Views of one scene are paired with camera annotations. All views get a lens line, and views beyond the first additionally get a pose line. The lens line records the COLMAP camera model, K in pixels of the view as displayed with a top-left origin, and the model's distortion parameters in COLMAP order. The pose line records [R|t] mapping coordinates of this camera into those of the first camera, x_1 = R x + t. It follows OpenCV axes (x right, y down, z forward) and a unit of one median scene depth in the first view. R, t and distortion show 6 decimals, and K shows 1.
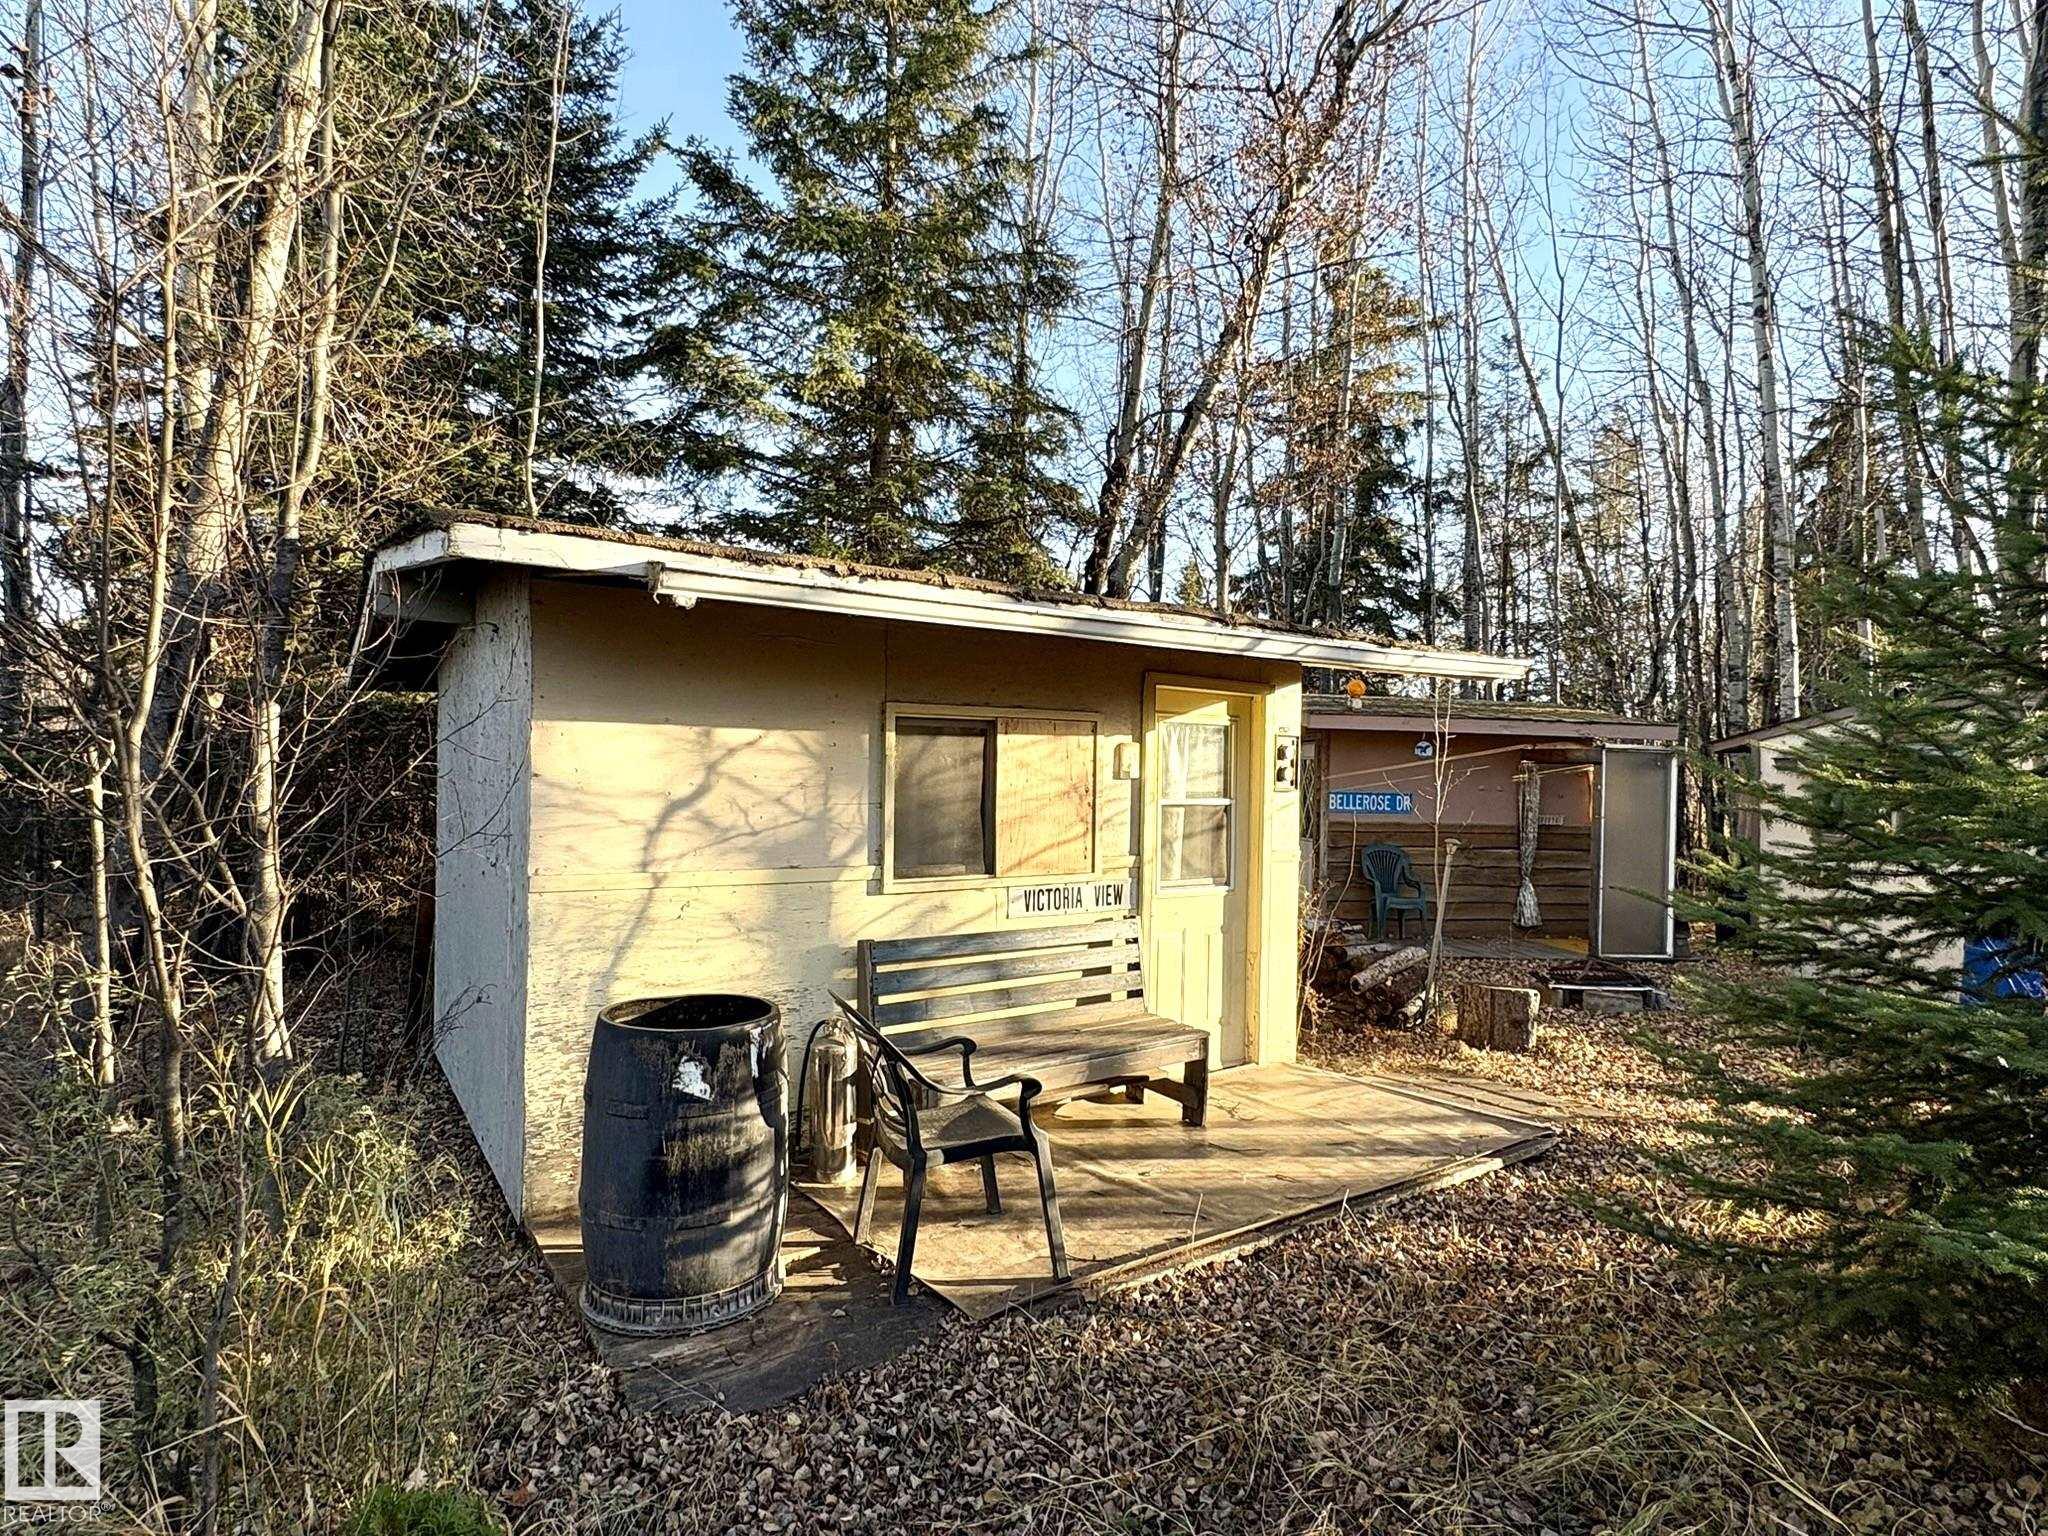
lens RADIAL K [[1043.8, 0, 1024.8], [0, 1043.8, 777.4], [0, 0, 1]] dist [-0.005875, -0.000304]
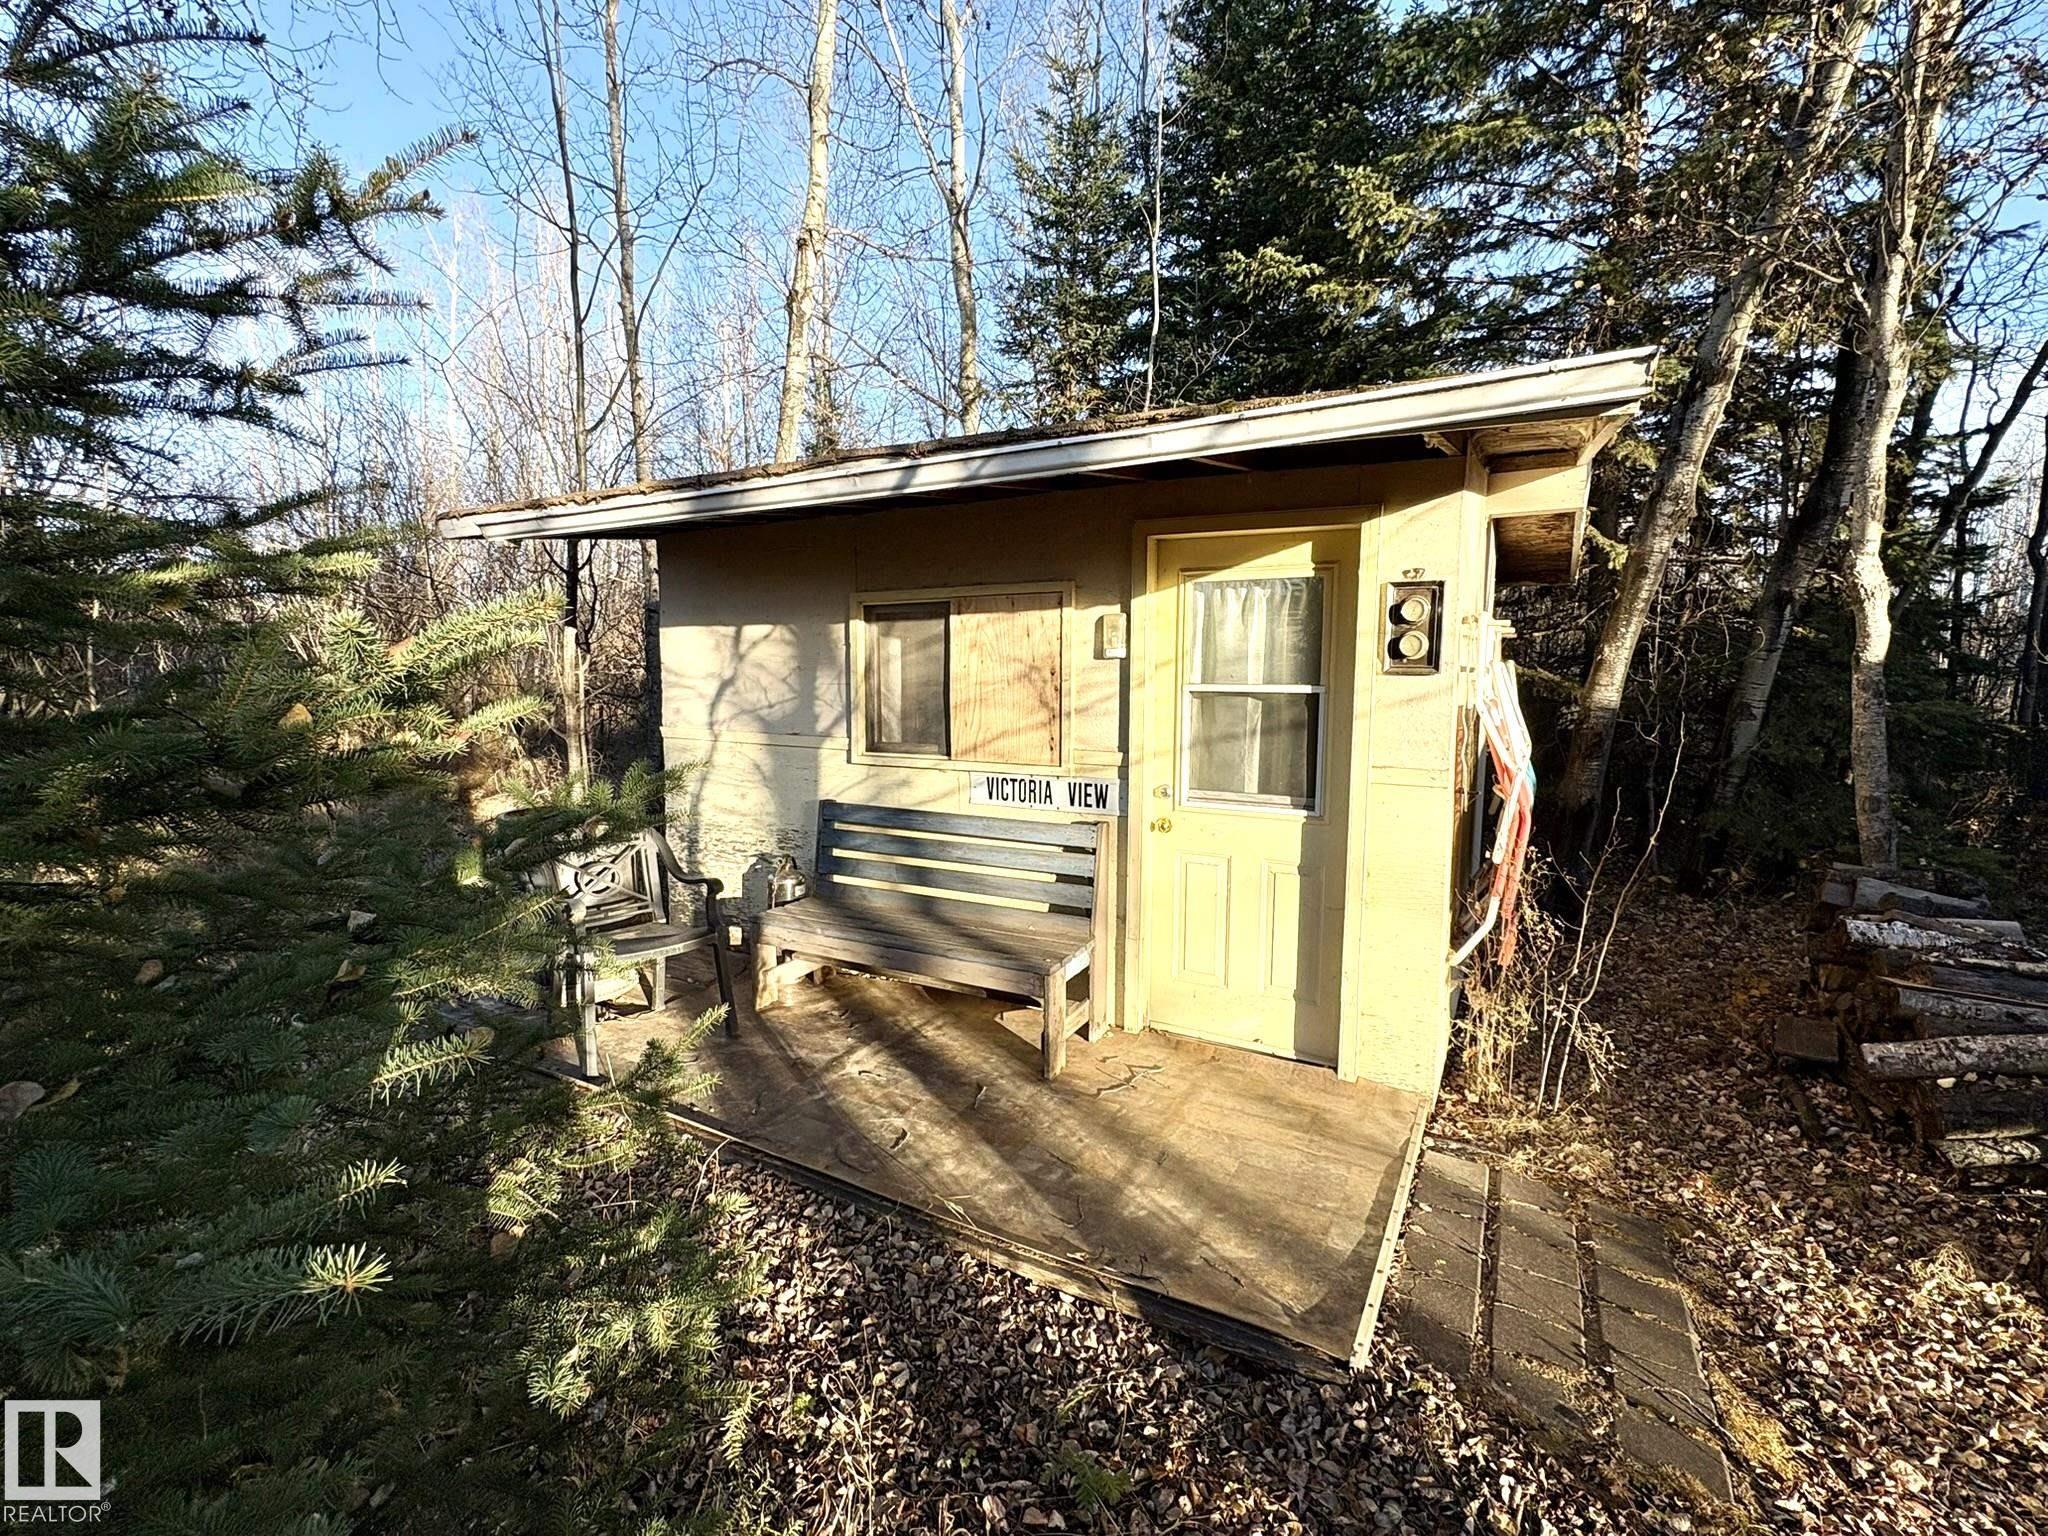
lens RADIAL K [[902.3, 0, 1024.3], [0, 902.3, 758.6], [0, 0, 1]] dist [-0.000580, -0.000020]
pose [[0.453106, 0.071881, -0.888554, 0.777229], [0.002834, 0.996623, 0.082068, 0.023884], [0.891452, -0.039704, 0.451372, 0.676095]]
